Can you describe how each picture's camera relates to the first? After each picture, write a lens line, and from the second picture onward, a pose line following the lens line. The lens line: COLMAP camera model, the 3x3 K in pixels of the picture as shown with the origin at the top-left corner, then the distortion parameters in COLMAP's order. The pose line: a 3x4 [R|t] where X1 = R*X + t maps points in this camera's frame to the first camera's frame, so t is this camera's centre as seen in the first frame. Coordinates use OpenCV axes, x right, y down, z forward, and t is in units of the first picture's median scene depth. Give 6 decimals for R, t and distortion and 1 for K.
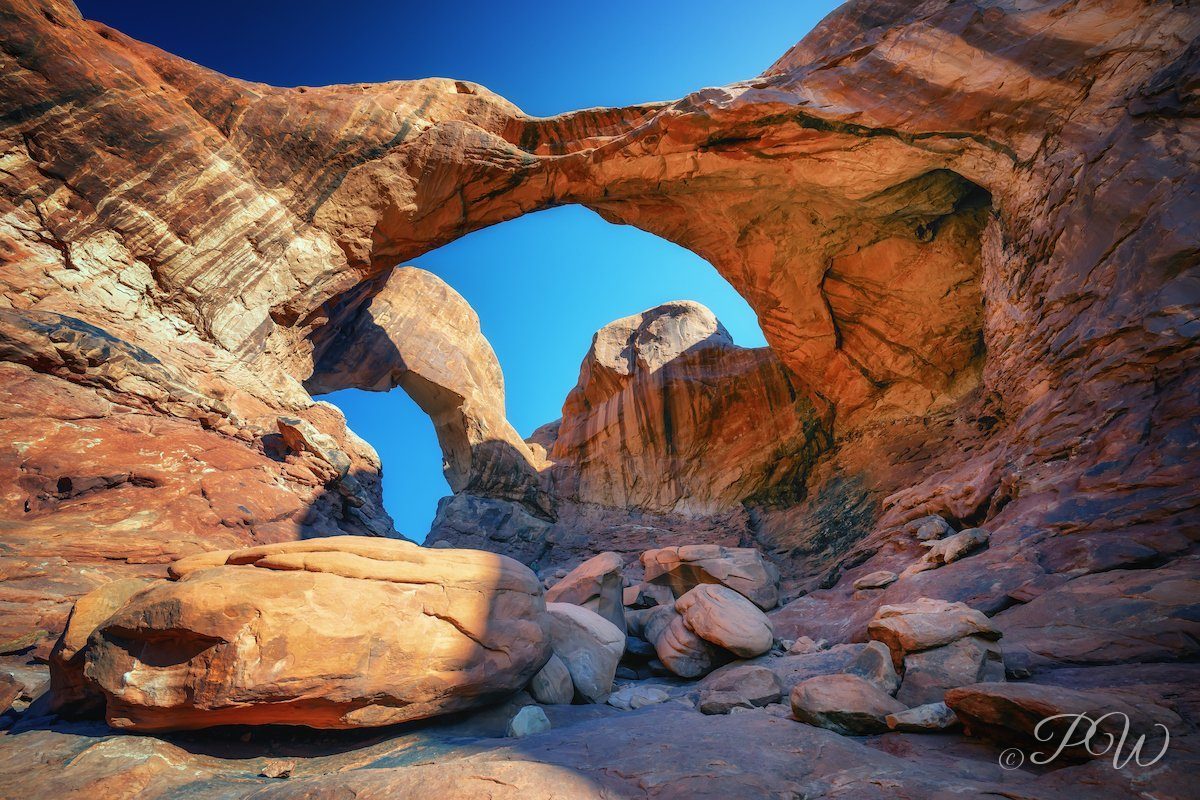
lens RADIAL K [[427.4, 0, 600.0], [0, 427.4, 400.0], [0, 0, 1]] dist [0.000603, 0.000492]
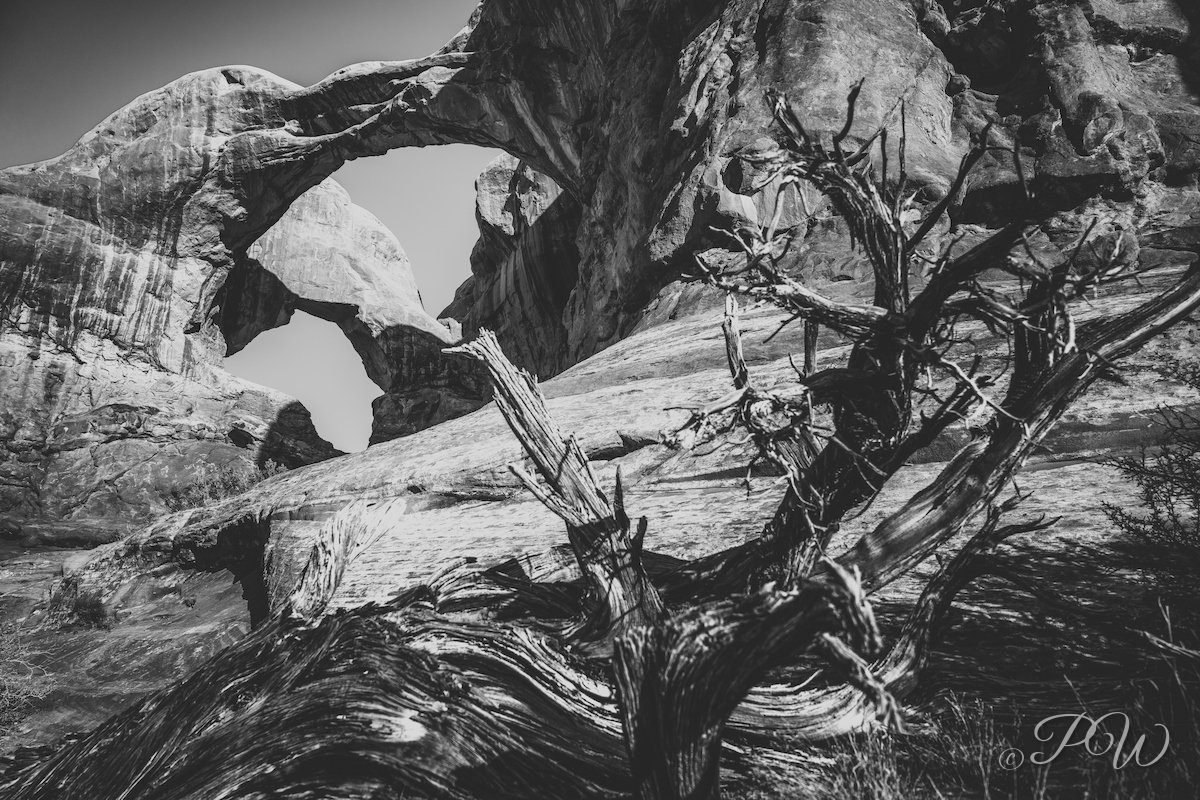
lens RADIAL K [[962.5, 0, 600.0], [0, 962.5, 400.0], [0, 0, 1]] dist [0.038881, 0.004861]
pose [[0.947660, -0.160764, -0.275855, 1.144425], [0.267792, 0.870692, 0.412532, -0.843816], [0.173865, -0.464812, 0.868171, -1.363205]]
